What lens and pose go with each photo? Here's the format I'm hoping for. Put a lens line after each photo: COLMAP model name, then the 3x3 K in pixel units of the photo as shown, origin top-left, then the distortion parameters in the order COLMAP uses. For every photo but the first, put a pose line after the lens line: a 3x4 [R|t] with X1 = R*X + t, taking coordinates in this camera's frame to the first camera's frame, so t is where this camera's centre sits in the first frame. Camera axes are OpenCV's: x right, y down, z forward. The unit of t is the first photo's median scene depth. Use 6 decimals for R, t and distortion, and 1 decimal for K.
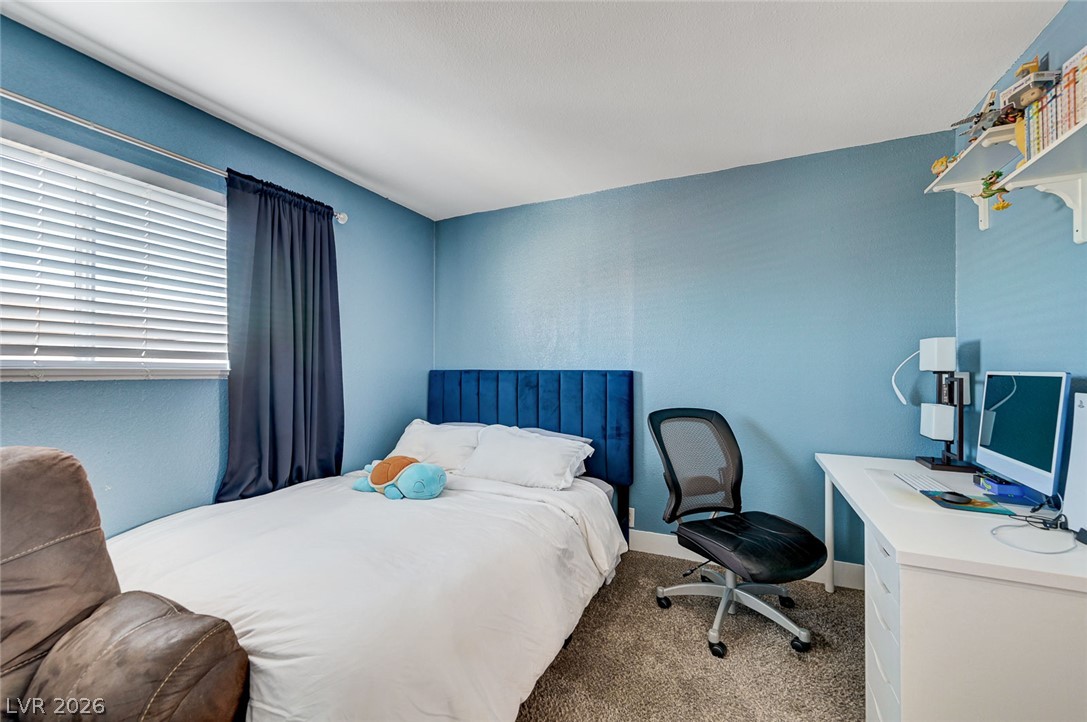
lens RADIAL K [[435.7, 0, 546.7], [0, 435.7, 373.3], [0, 0, 1]] dist [0.001840, 0.000444]
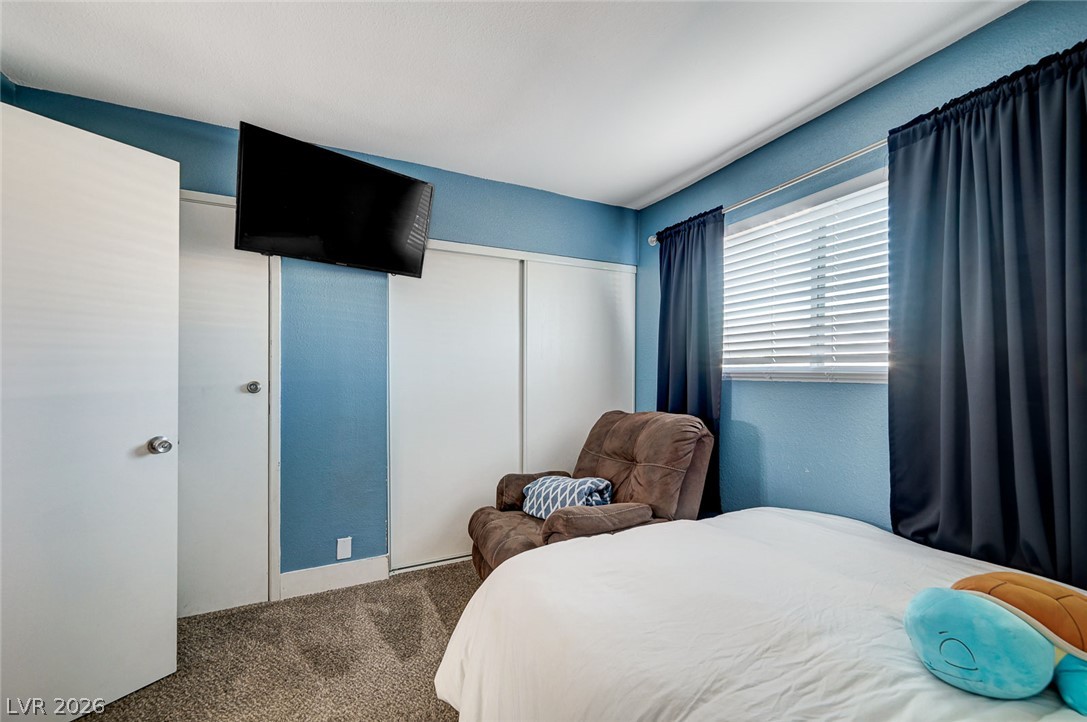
lens RADIAL K [[435.7, 0, 546.7], [0, 435.7, 373.3], [0, 0, 1]] dist [0.001840, 0.000444]
pose [[-0.645557, 0.007401, -0.763676, 0.332928], [-0.000752, 0.999946, 0.010327, -0.017062], [0.763712, 0.007241, -0.645517, 1.049051]]
